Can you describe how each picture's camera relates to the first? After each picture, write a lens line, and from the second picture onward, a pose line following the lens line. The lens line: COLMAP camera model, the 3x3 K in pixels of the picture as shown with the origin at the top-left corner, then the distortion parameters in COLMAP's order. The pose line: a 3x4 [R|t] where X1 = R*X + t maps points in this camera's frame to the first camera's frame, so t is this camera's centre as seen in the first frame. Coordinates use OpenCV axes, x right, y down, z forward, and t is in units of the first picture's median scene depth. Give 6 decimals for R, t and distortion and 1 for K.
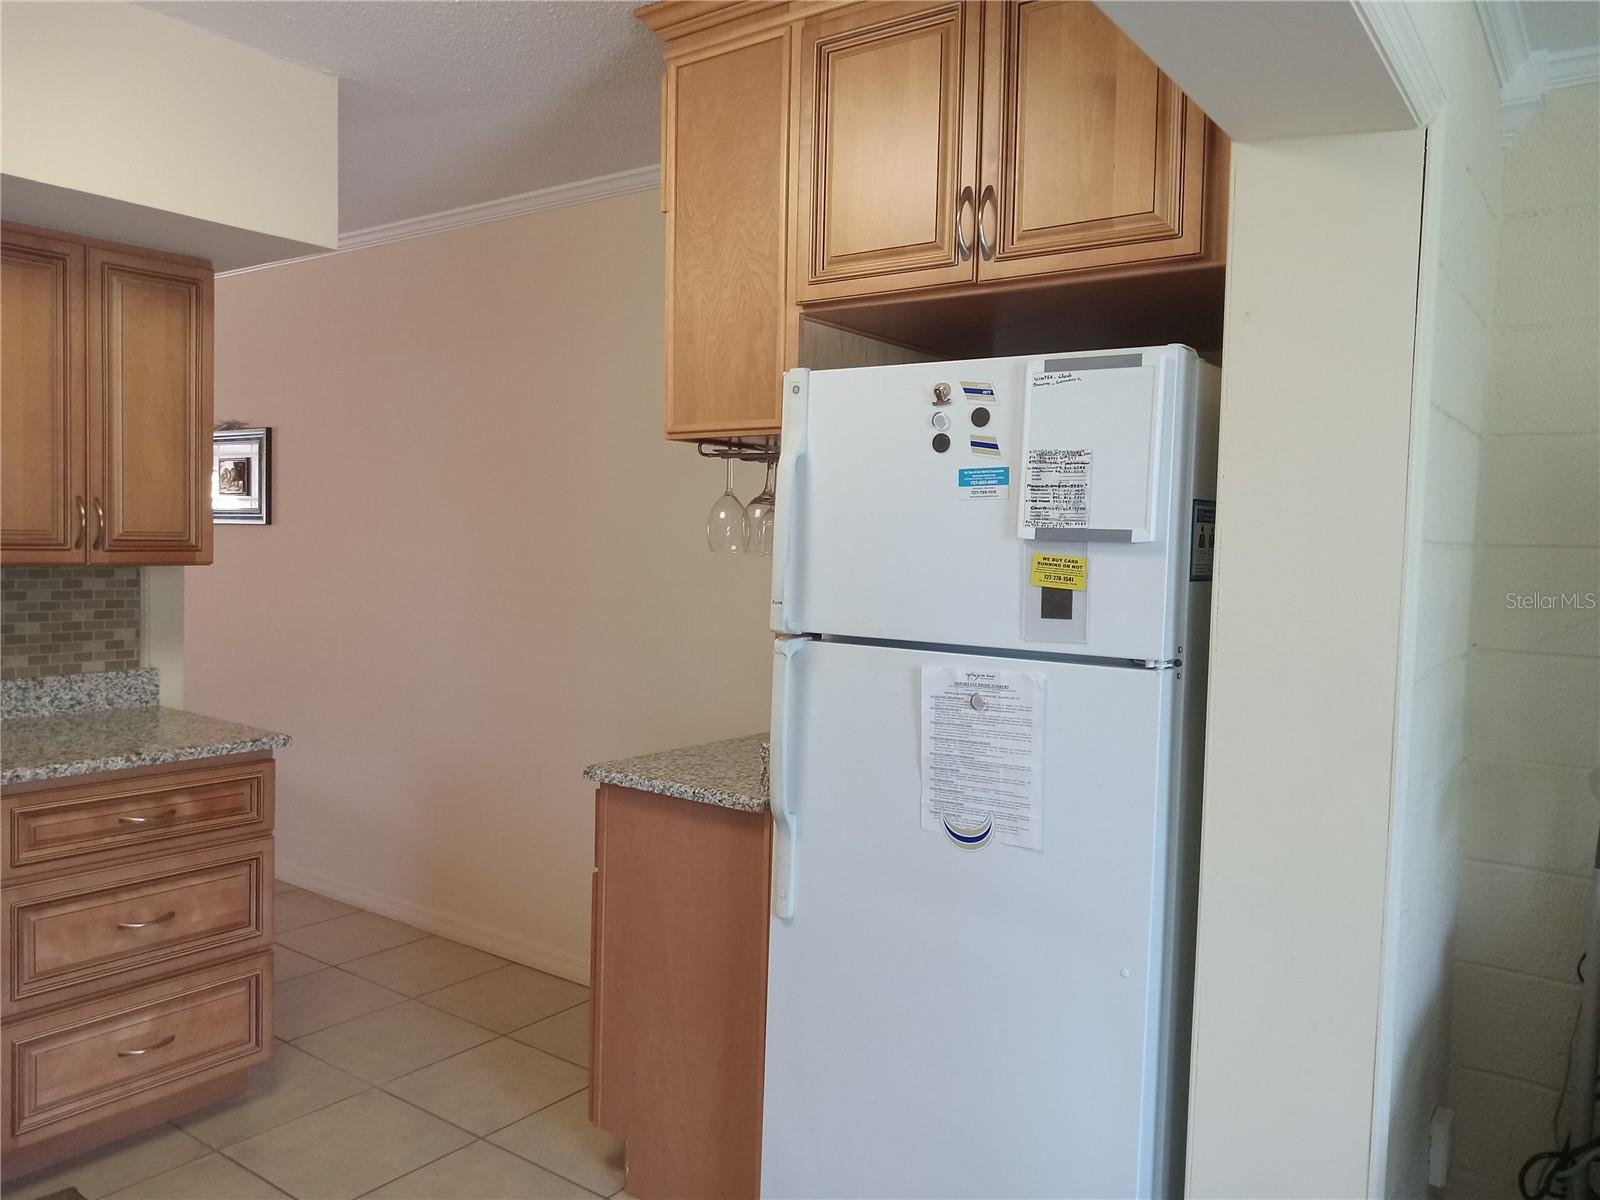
lens RADIAL K [[1195.0, 0, 806.9], [0, 1195.0, 597.0], [0, 0, 1]] dist [0.026914, -0.041084]
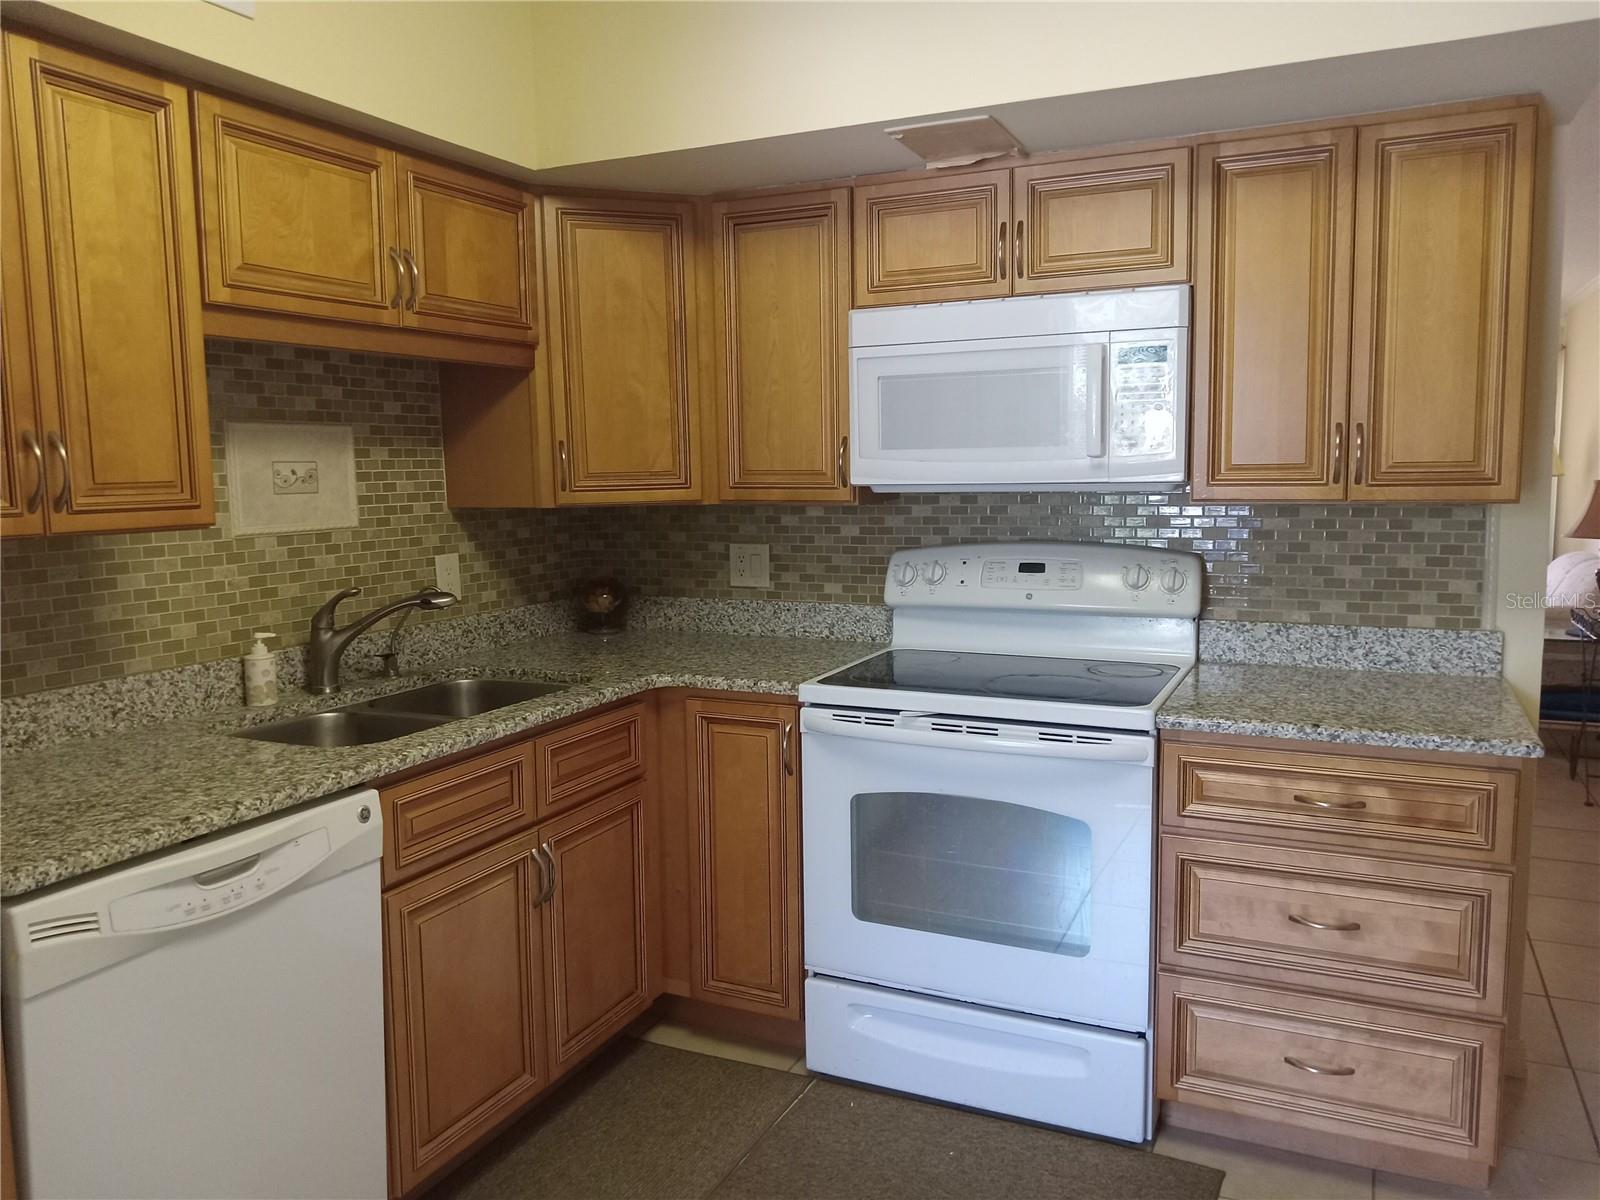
lens RADIAL K [[1195.0, 0, 803.8], [0, 1195.0, 599.6], [0, 0, 1]] dist [0.026914, -0.041084]
pose [[0.183817, 0.082320, -0.979507, 0.185942], [-0.031147, 0.996474, 0.077901, -0.012014], [0.982467, 0.016189, 0.185733, 0.453917]]
